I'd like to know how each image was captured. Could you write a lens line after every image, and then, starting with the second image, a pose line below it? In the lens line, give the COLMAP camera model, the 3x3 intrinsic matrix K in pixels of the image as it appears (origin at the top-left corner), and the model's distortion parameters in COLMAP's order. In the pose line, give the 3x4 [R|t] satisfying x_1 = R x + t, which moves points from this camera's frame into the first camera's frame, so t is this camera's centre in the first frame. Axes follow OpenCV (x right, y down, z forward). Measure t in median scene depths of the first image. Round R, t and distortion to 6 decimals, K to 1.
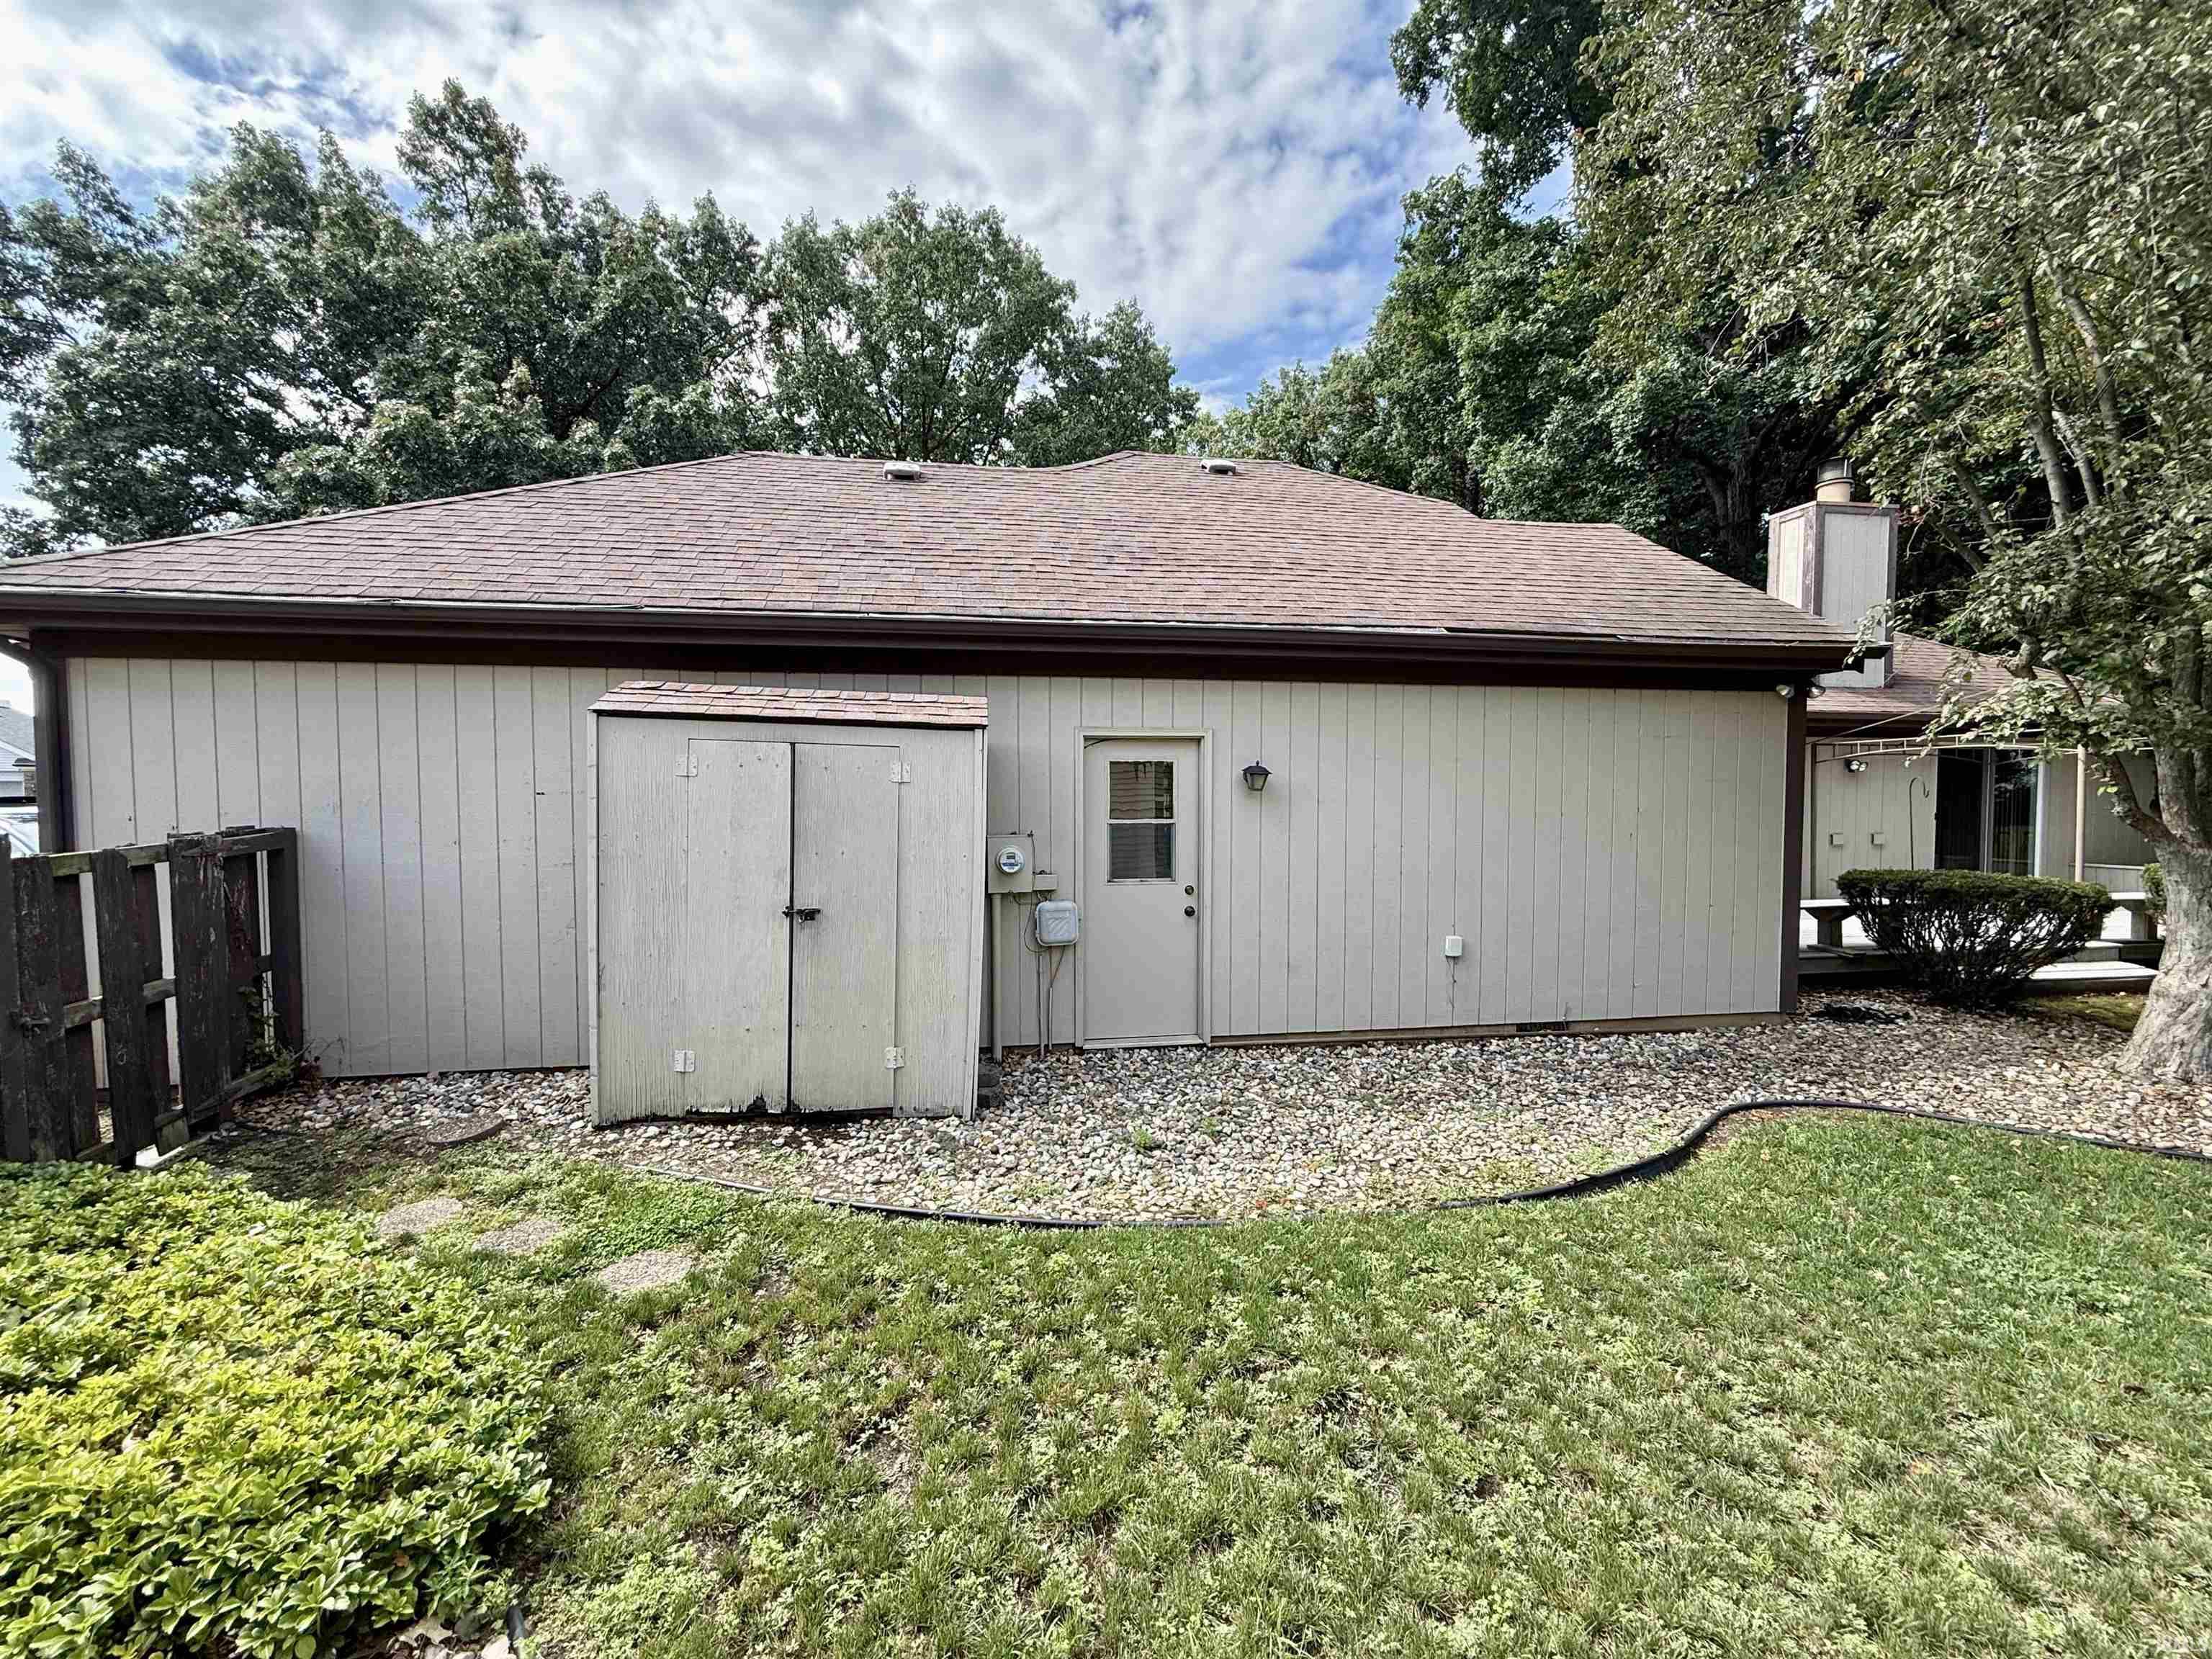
lens RADIAL K [[884.8, 0, 1091.3], [0, 884.8, 843.2], [0, 0, 1]] dist [-0.000150, -0.000007]
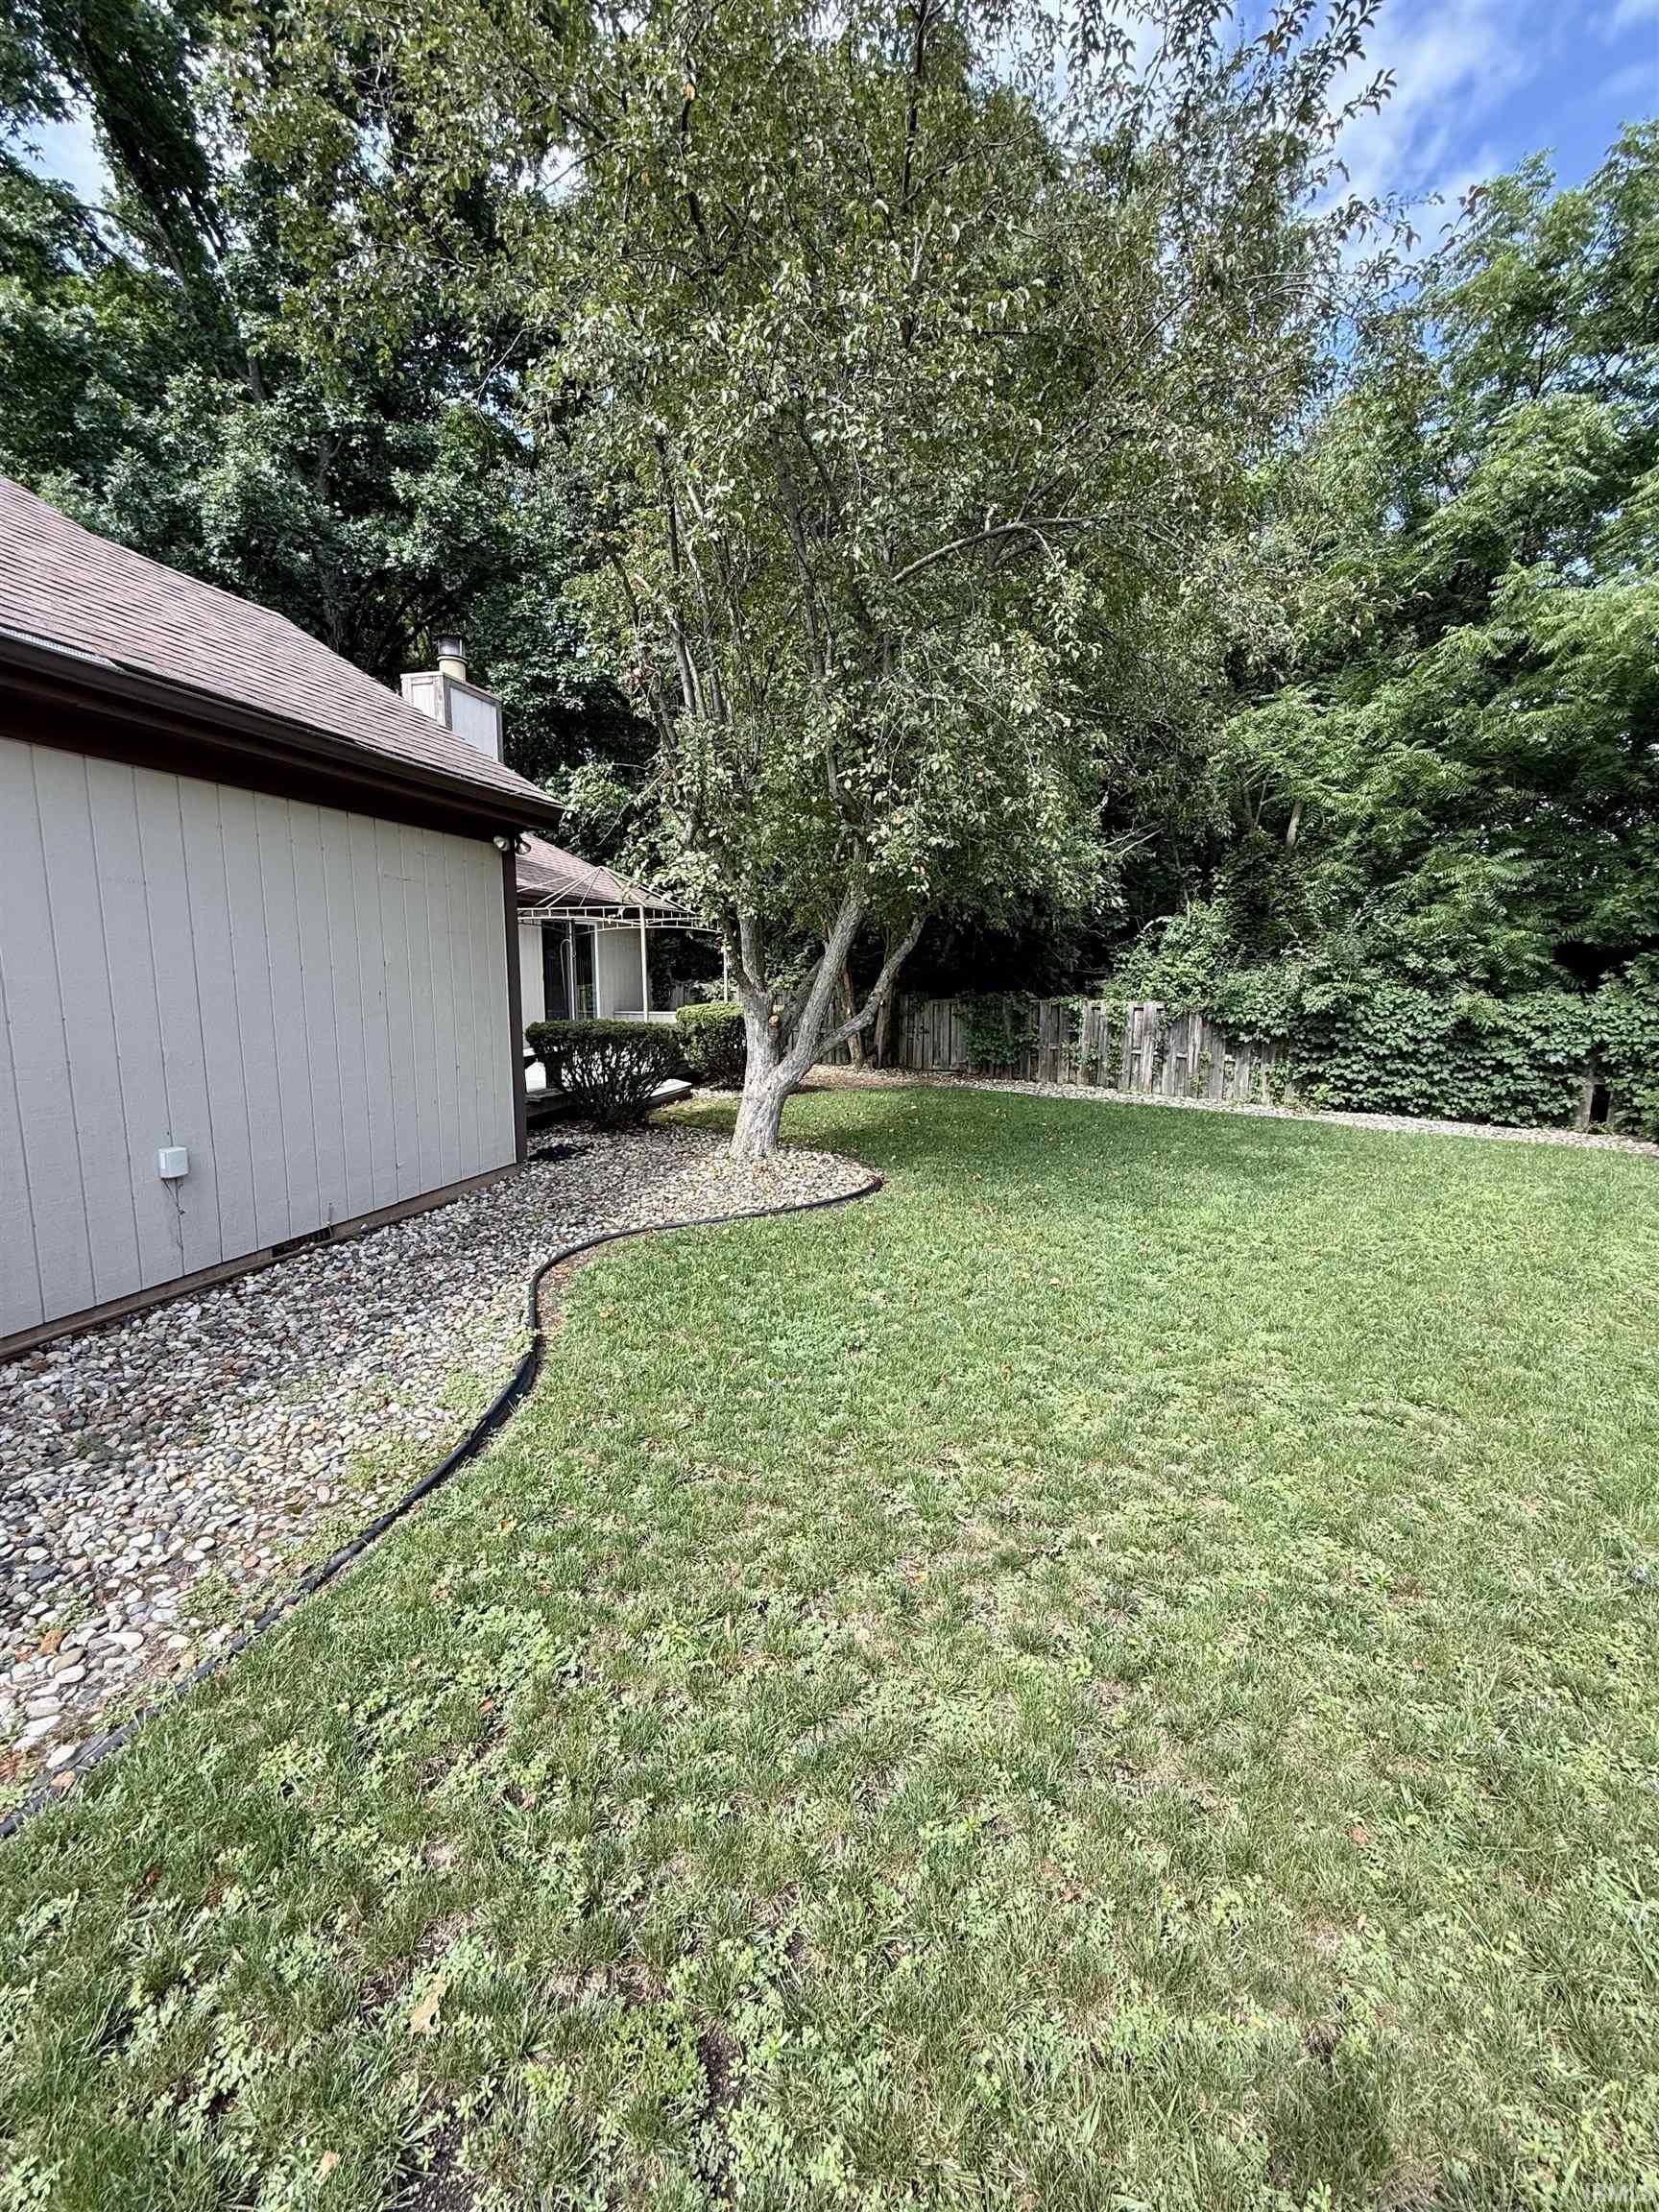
lens RADIAL K [[884.8, 0, 839.8], [0, 884.8, 1094.7], [0, 0, 1]] dist [-0.000150, -0.000007]
pose [[0.406238, -0.126171, 0.905015, 0.009211], [0.041994, 0.991953, 0.119442, 0.005357], [-0.912802, -0.010517, 0.408267, 0.274318]]
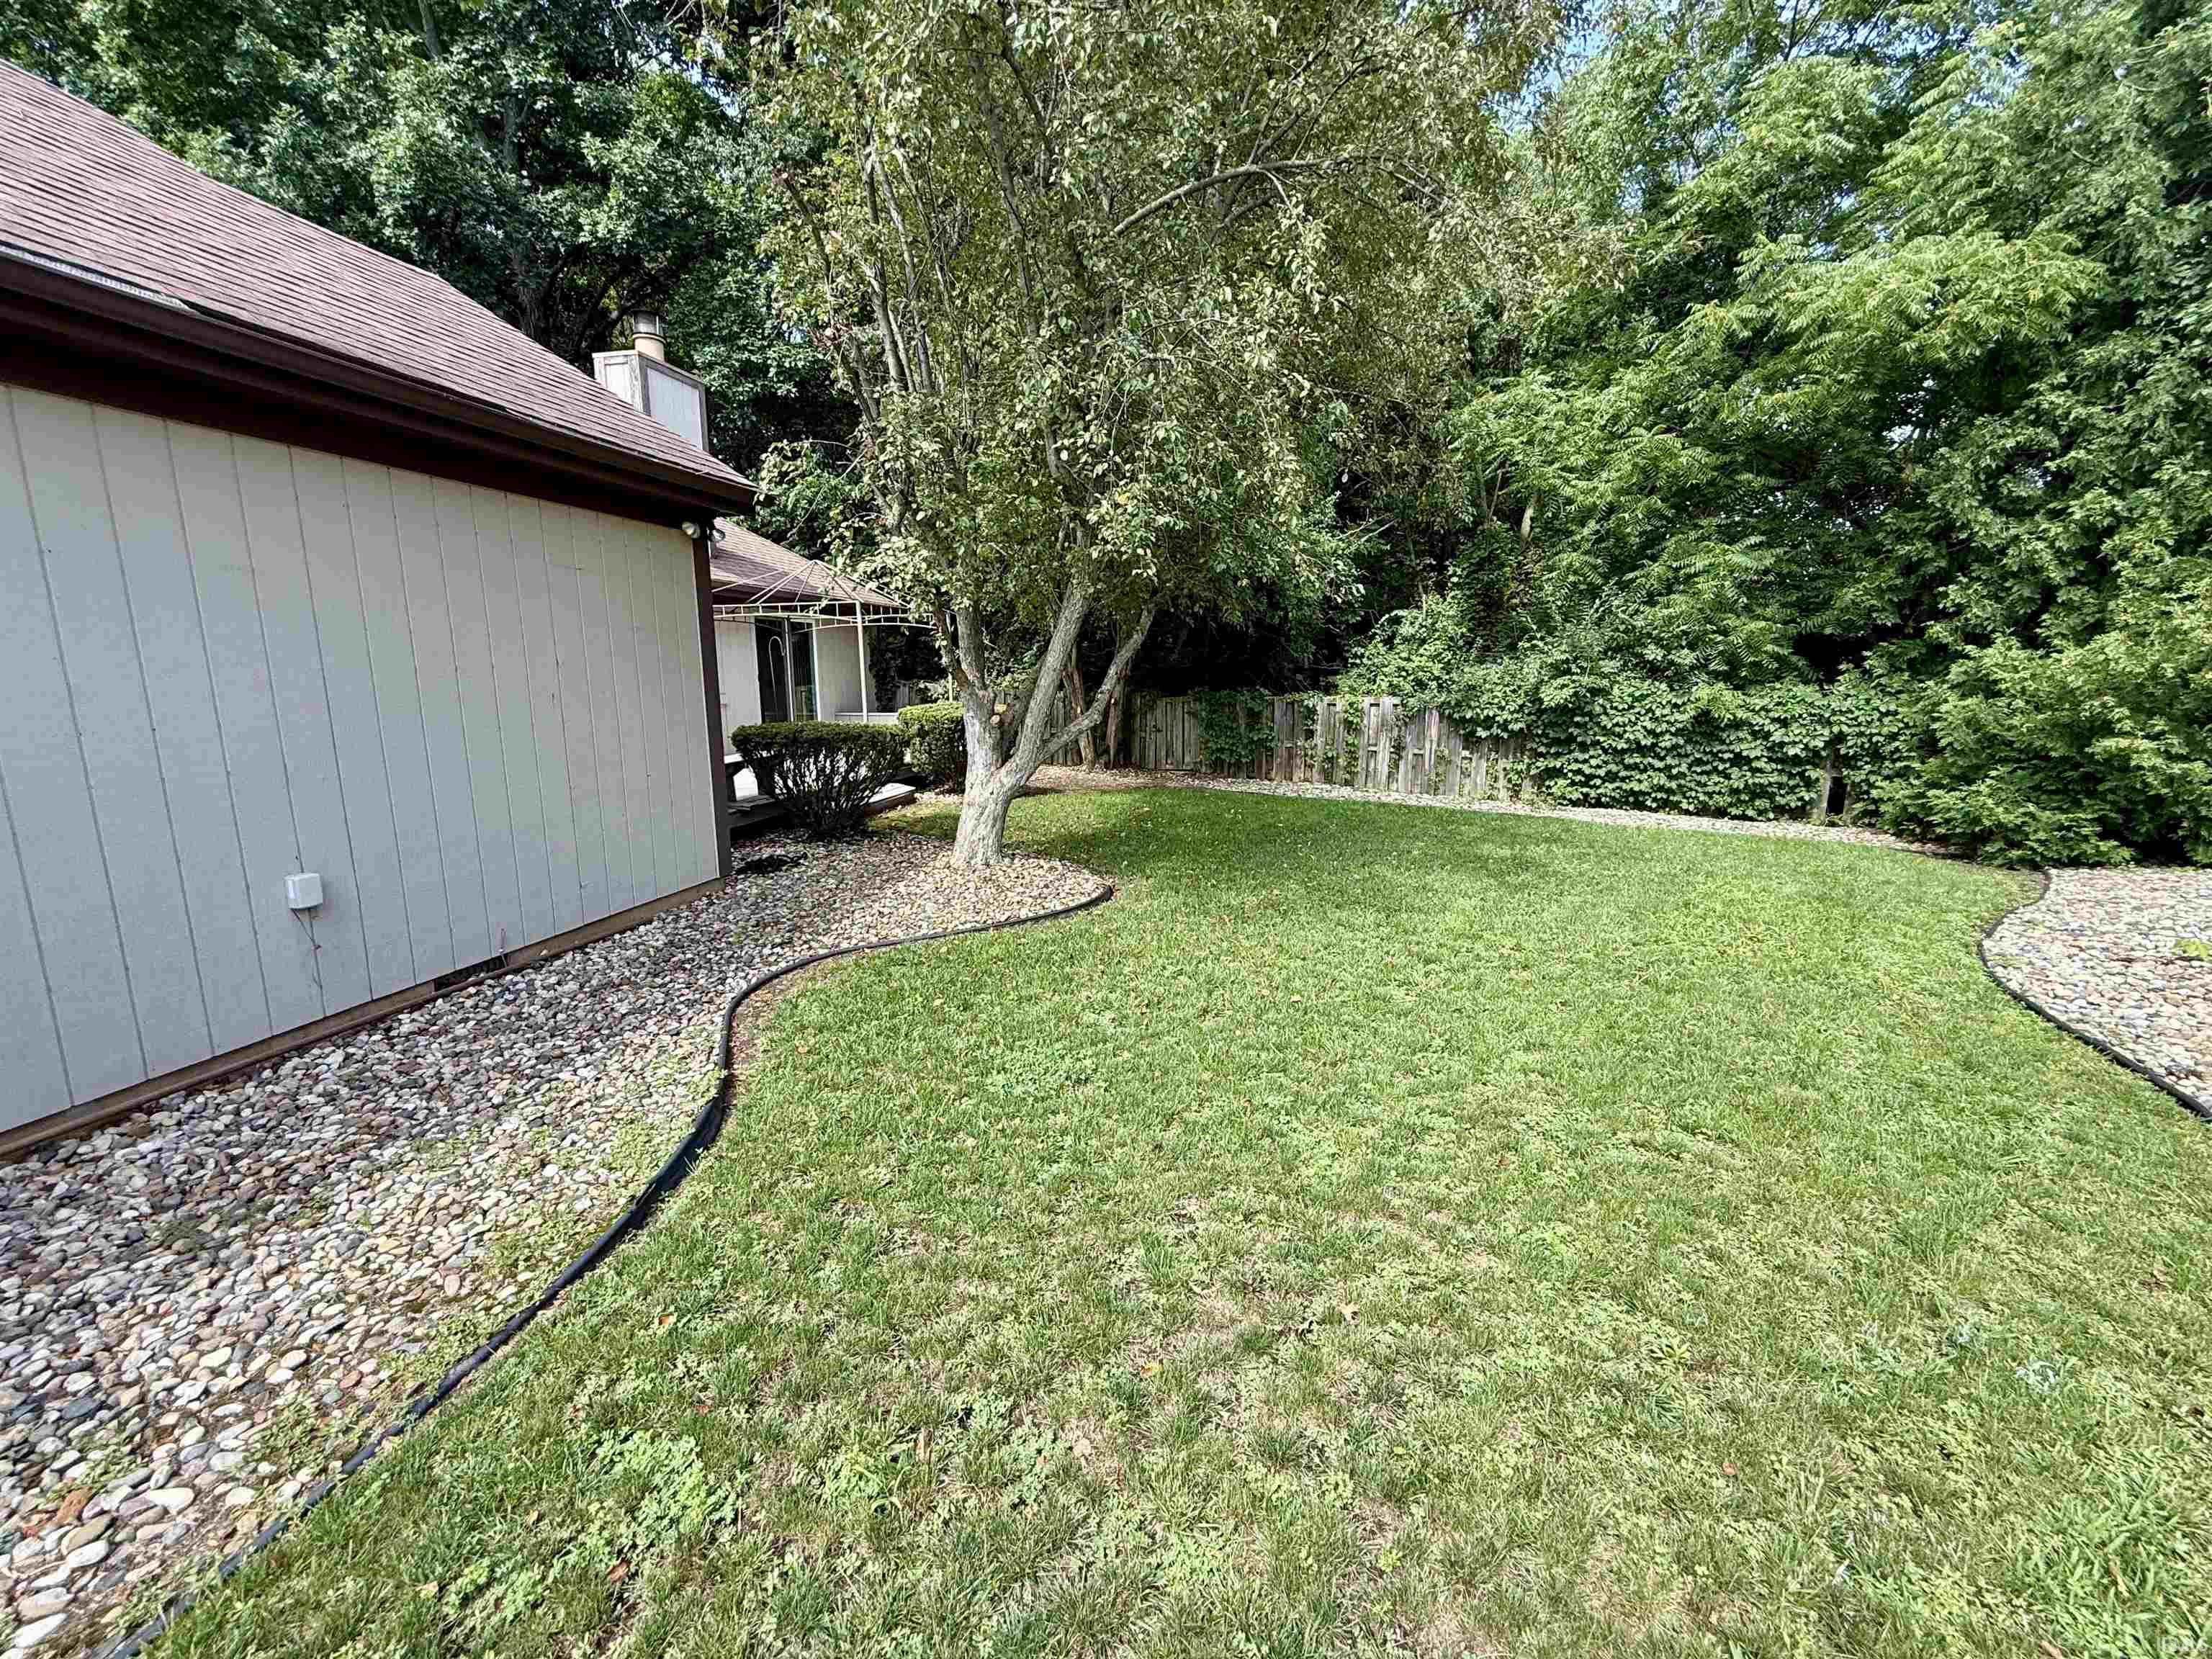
lens RADIAL K [[884.8, 0, 1105.9], [0, 884.8, 820.9], [0, 0, 1]] dist [-0.000150, -0.000007]
pose [[0.373015, -0.159063, 0.914089, 0.076862], [0.051748, 0.987228, 0.150673, 0.008073], [-0.926381, -0.008901, 0.376482, 0.292195]]
